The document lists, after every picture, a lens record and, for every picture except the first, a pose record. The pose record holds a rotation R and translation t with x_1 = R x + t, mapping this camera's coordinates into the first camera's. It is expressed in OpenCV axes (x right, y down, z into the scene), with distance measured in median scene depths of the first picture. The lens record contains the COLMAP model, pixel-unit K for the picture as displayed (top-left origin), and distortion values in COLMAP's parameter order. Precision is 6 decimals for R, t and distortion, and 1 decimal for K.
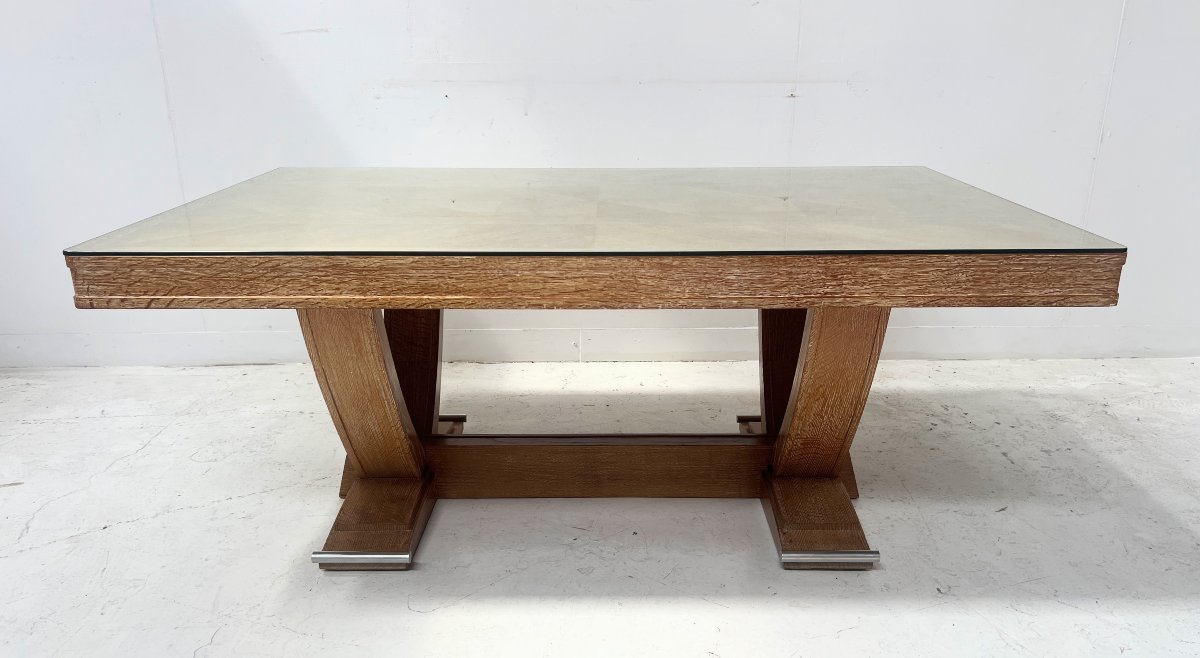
lens RADIAL K [[973.4, 0, 609.0], [0, 973.4, 378.8], [0, 0, 1]] dist [0.048082, -0.017717]
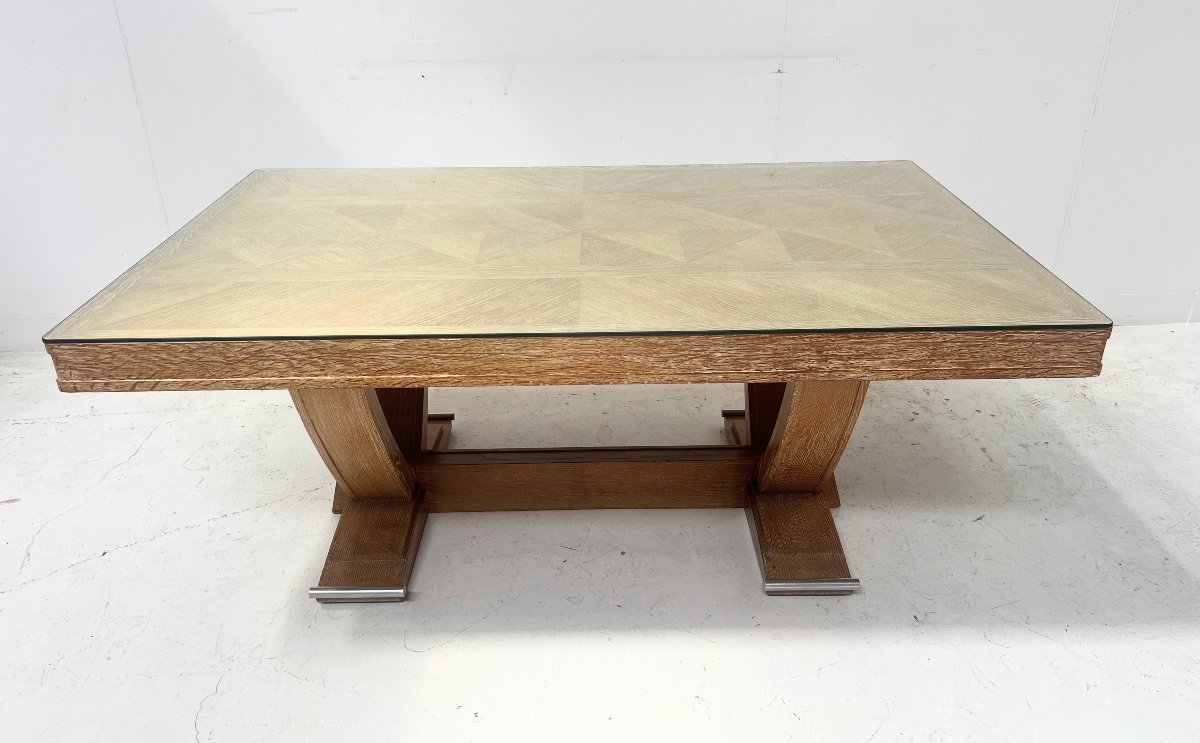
lens RADIAL K [[964.3, 0, 603.6], [0, 964.3, 372.5], [0, 0, 1]] dist [0.048846, -0.022967]
pose [[0.999870, -0.013678, 0.008575, 0.000441], [0.012501, 0.992101, 0.124817, -0.169564], [-0.010215, -0.124693, 0.992143, 0.014108]]
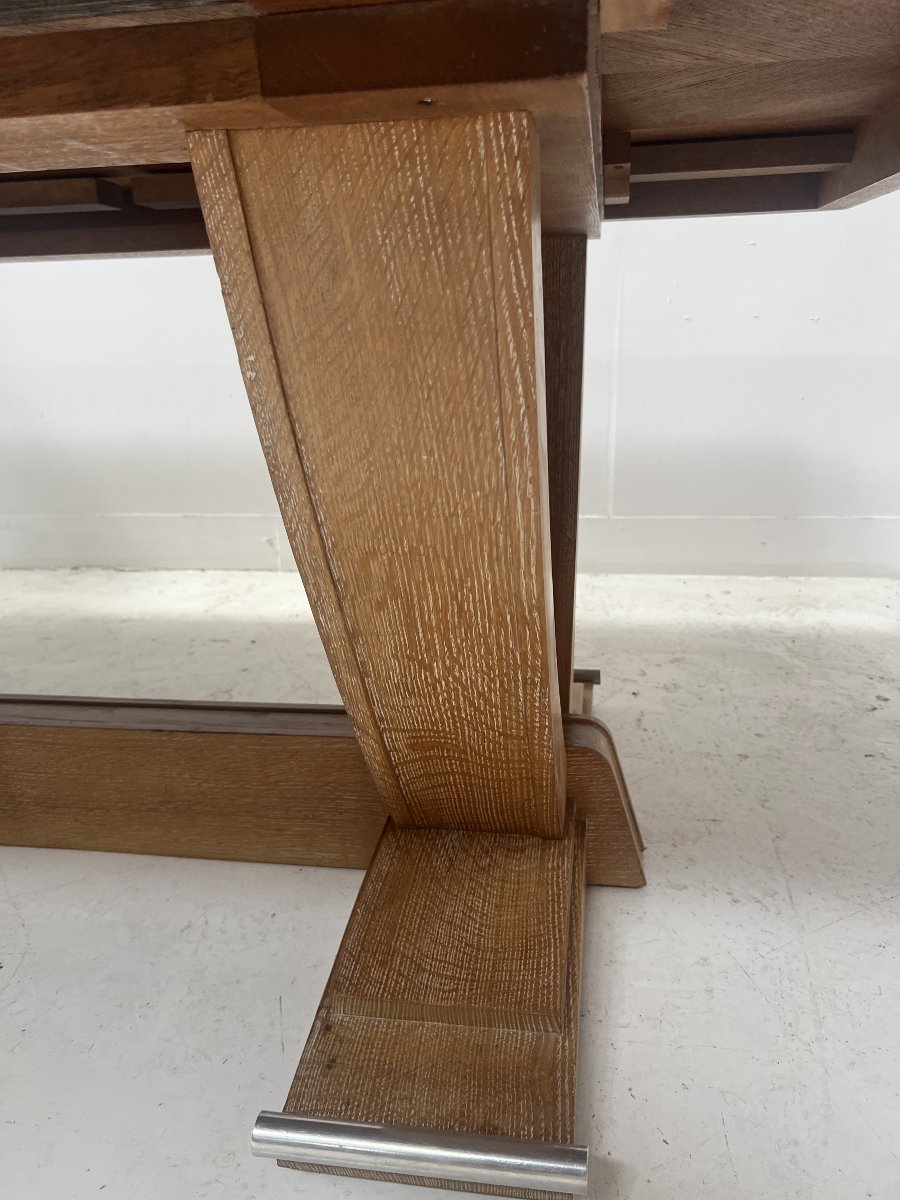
lens RADIAL K [[942.6, 0, 476.0], [0, 942.6, 591.5], [0, 0, 1]] dist [0.035101, -0.041452]
pose [[0.989648, 0.019705, -0.142158, 0.276498], [-0.026424, 0.998613, -0.045529, 0.028977], [0.141064, 0.048814, 0.988796, 0.711309]]
